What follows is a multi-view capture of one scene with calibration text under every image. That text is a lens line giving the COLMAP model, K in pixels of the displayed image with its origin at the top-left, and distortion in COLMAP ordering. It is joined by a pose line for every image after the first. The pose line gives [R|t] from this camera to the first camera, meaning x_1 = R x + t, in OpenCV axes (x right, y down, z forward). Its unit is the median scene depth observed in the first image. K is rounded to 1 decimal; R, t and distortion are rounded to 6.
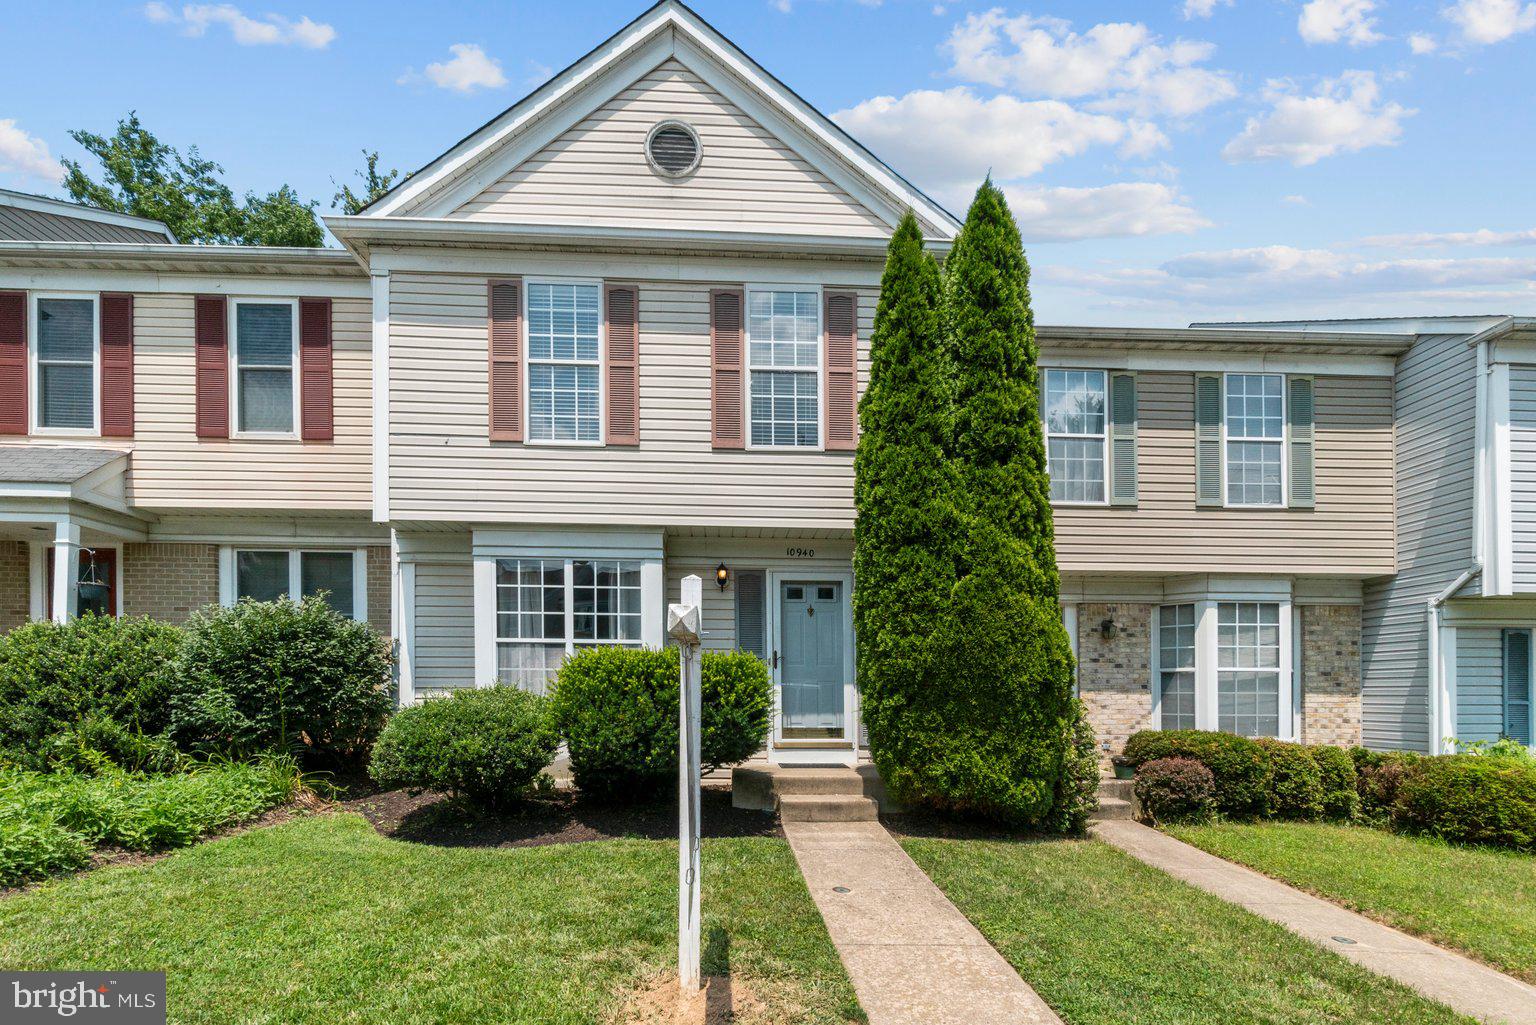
lens RADIAL K [[610.3, 0, 767.8], [0, 610.3, 567.7], [0, 0, 1]] dist [-0.000108, -0.000096]
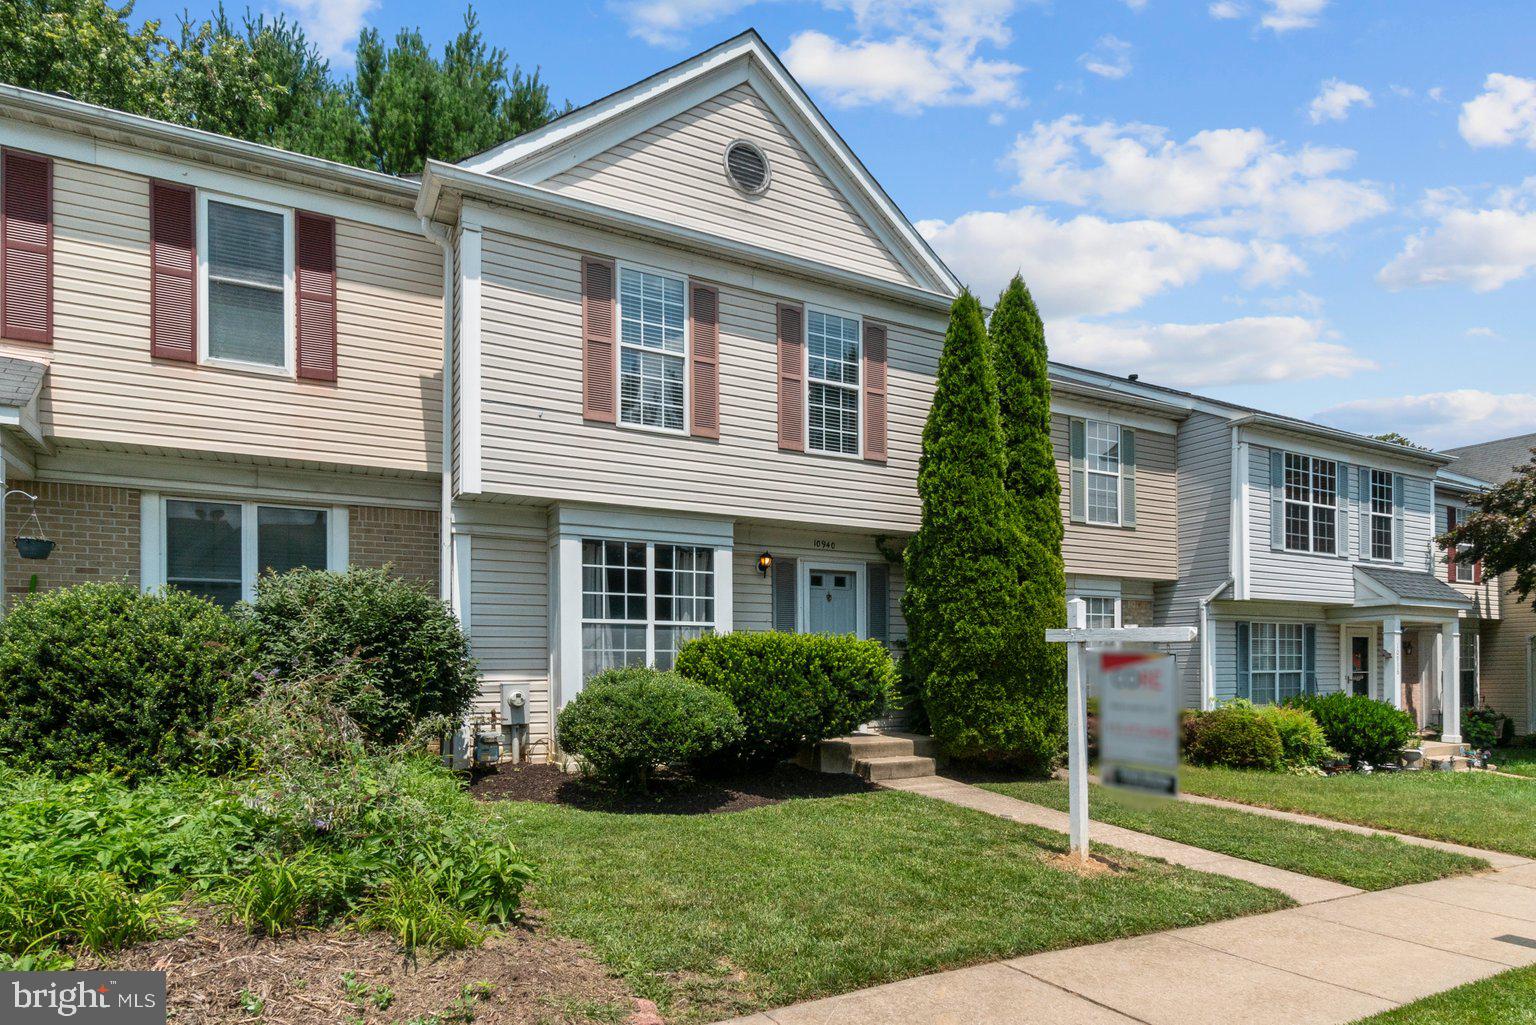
lens RADIAL K [[676.0, 0, 772.1], [0, 676.0, 505.4], [0, 0, 1]] dist [-0.000521, 0.000213]
pose [[0.929077, 0.077814, 0.361609, -0.525681], [-0.064419, 0.996721, -0.048971, -0.031504], [-0.364234, 0.022203, 0.931043, -0.127935]]
